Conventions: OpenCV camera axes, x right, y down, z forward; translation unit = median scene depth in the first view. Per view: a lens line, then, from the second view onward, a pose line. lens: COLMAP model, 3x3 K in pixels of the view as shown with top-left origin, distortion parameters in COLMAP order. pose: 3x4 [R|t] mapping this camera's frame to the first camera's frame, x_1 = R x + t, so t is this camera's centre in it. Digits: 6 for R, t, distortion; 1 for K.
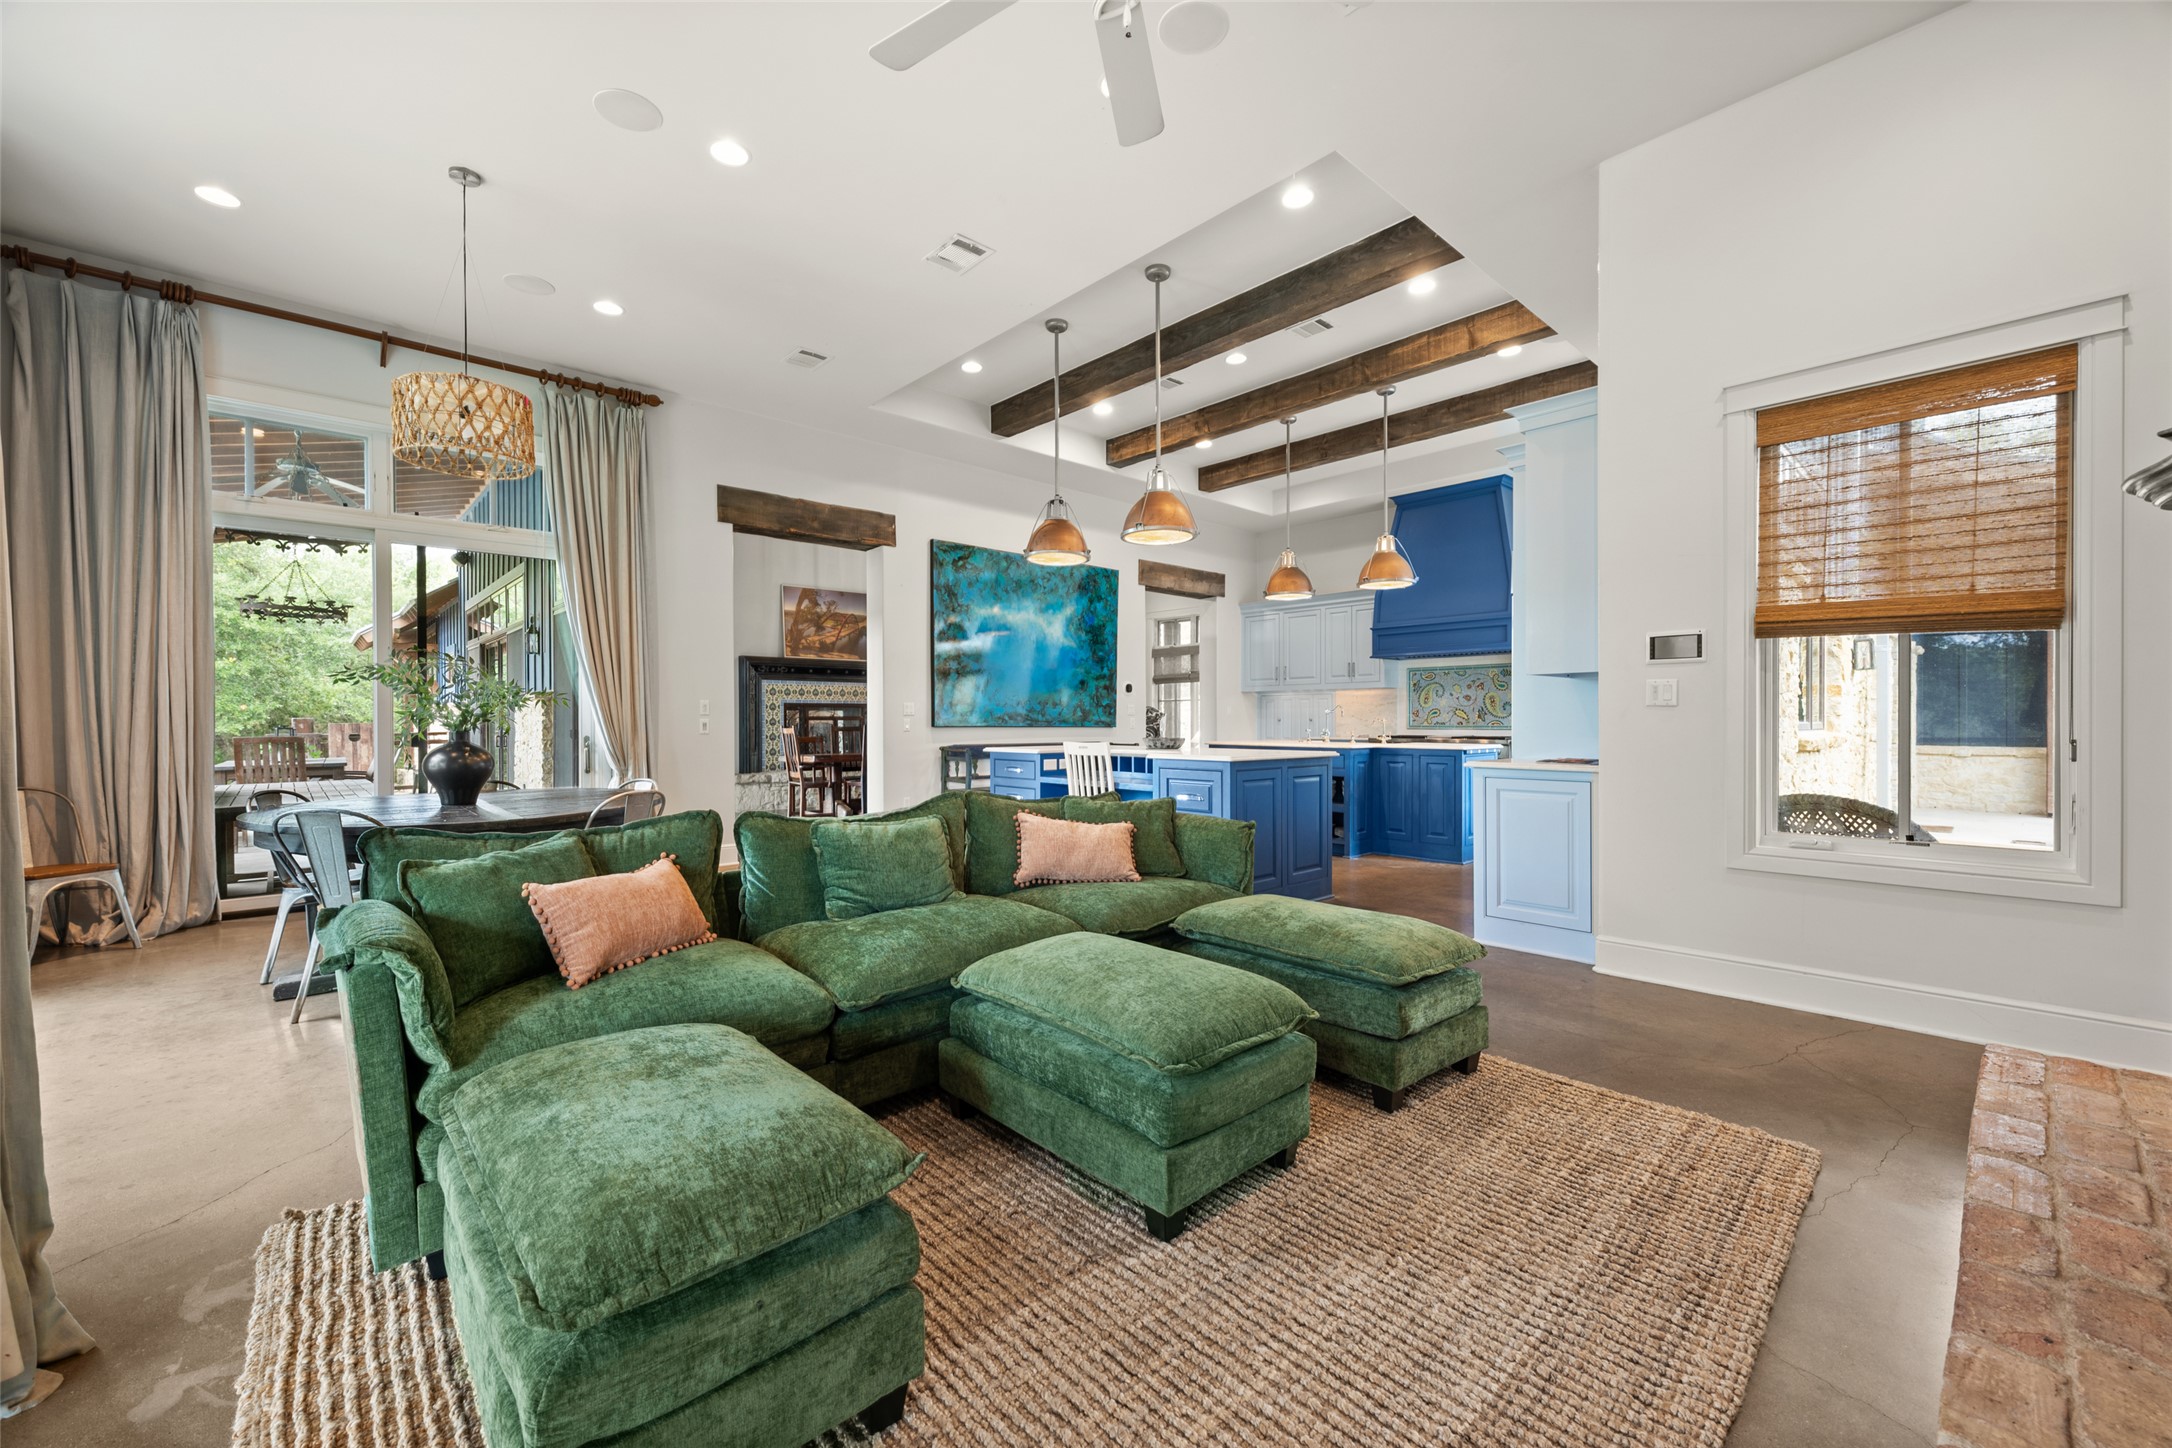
lens RADIAL K [[870.1, 0, 1070.3], [0, 870.1, 727.1], [0, 0, 1]] dist [-0.003765, -0.000250]
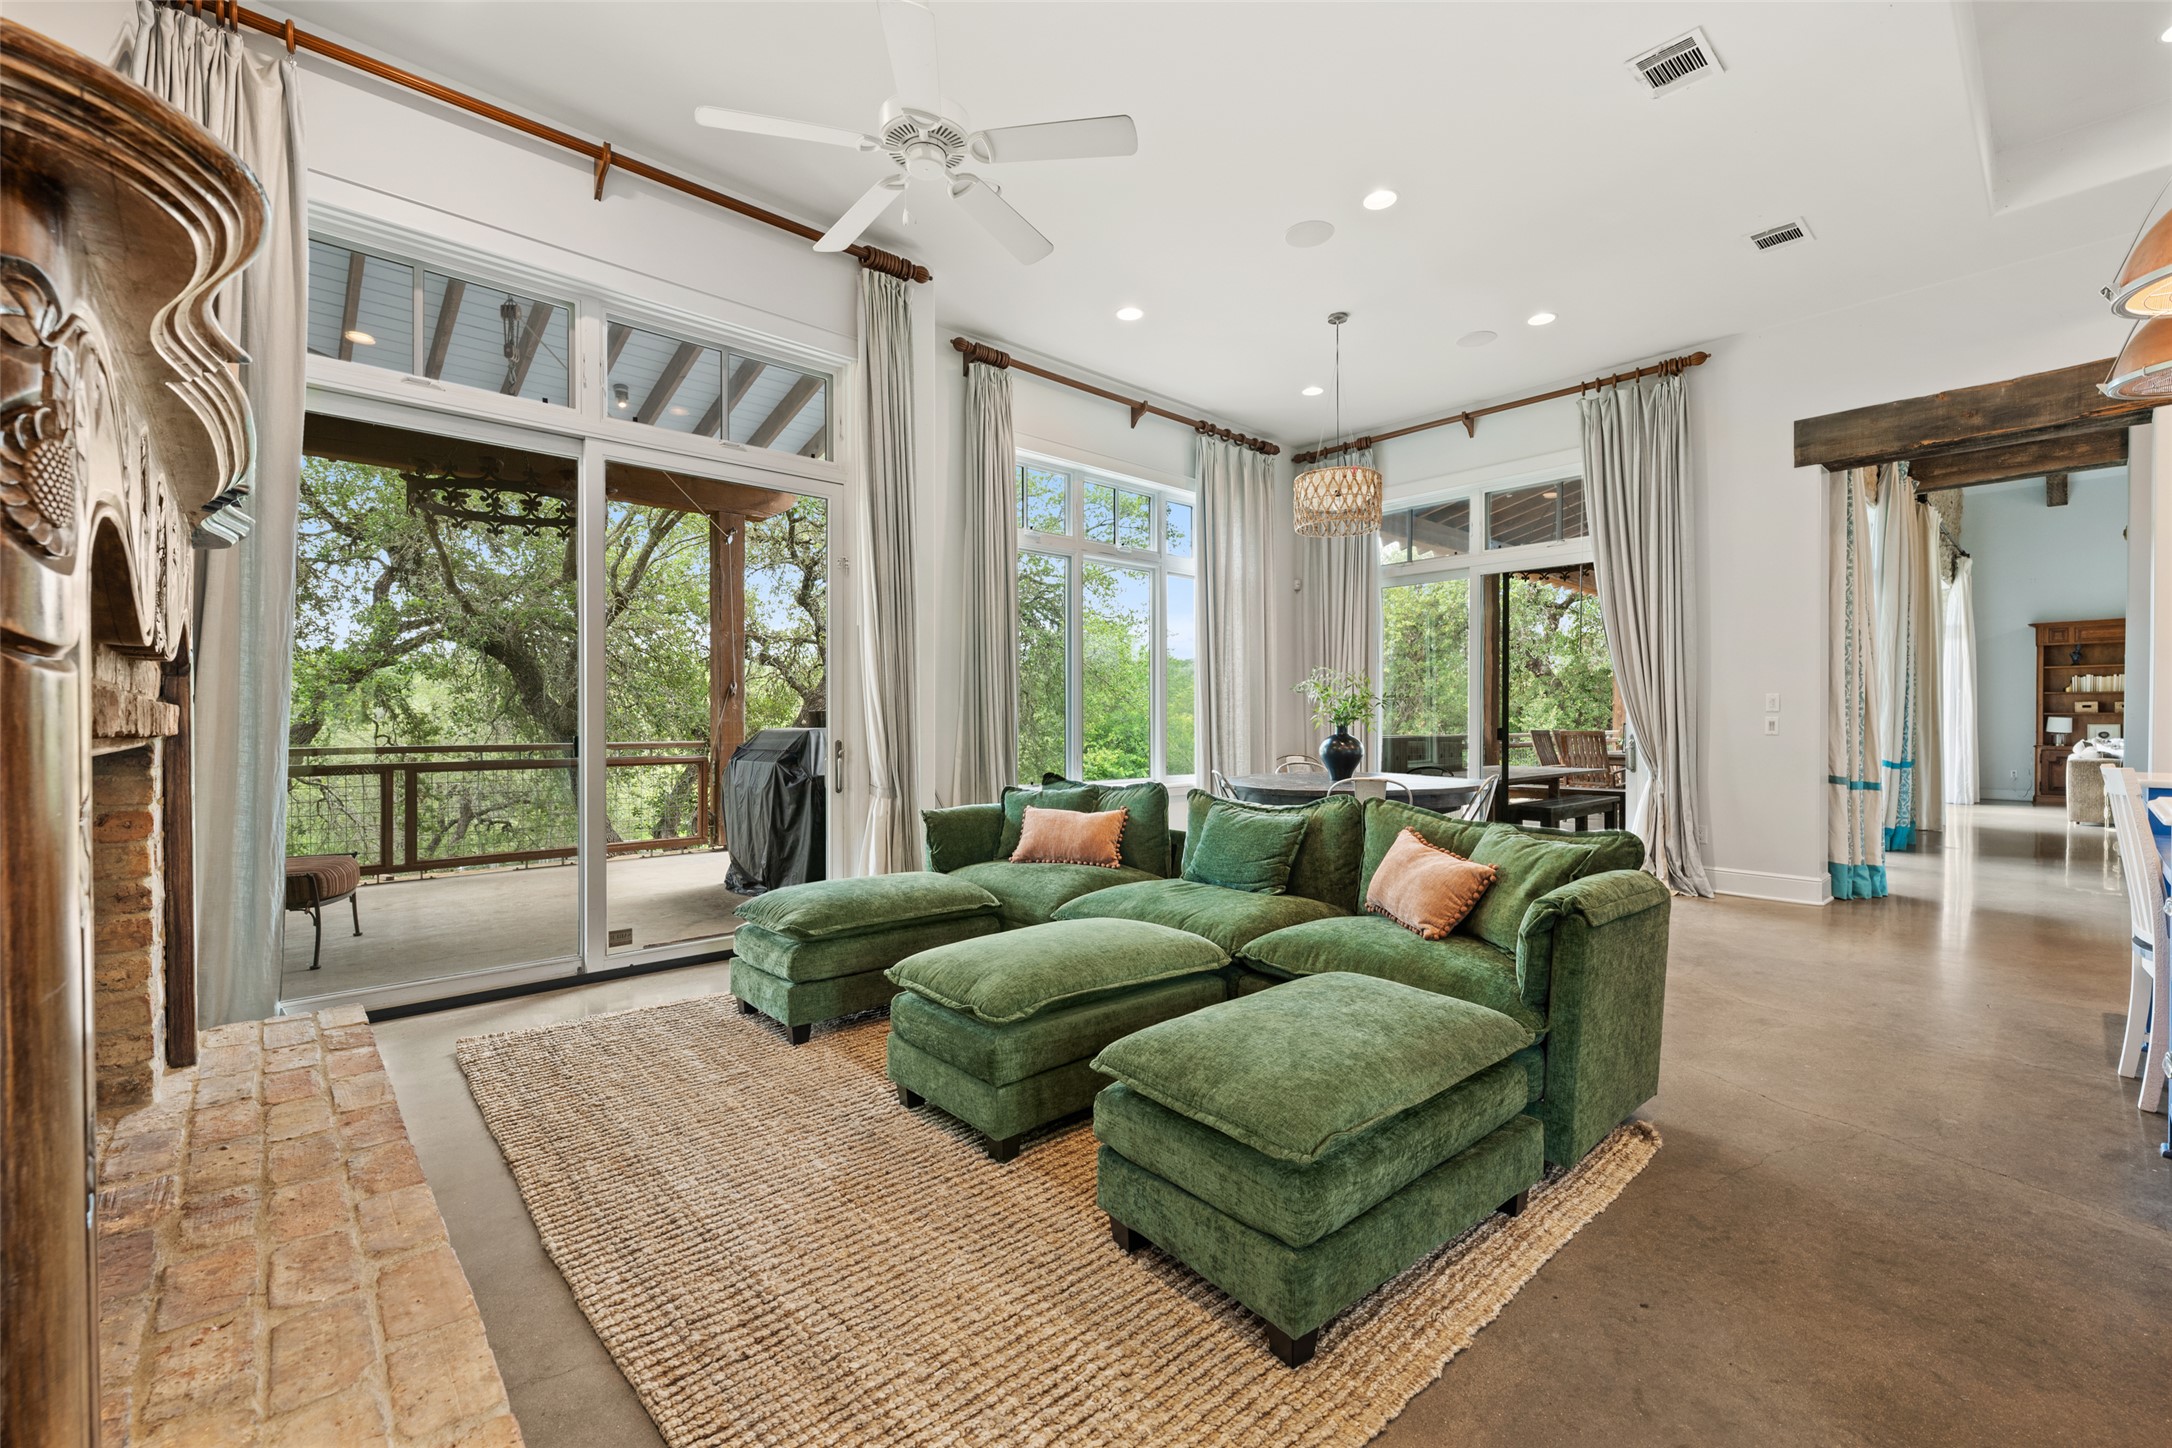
lens RADIAL K [[907.1, 0, 1071.4], [0, 907.1, 722.3], [0, 0, 1]] dist [0.002431, -0.000248]
pose [[-0.022744, 0.005231, -0.999728, 0.534603], [-0.011230, 0.999922, 0.005487, -0.004329], [0.999678, 0.011352, -0.022684, 0.452694]]
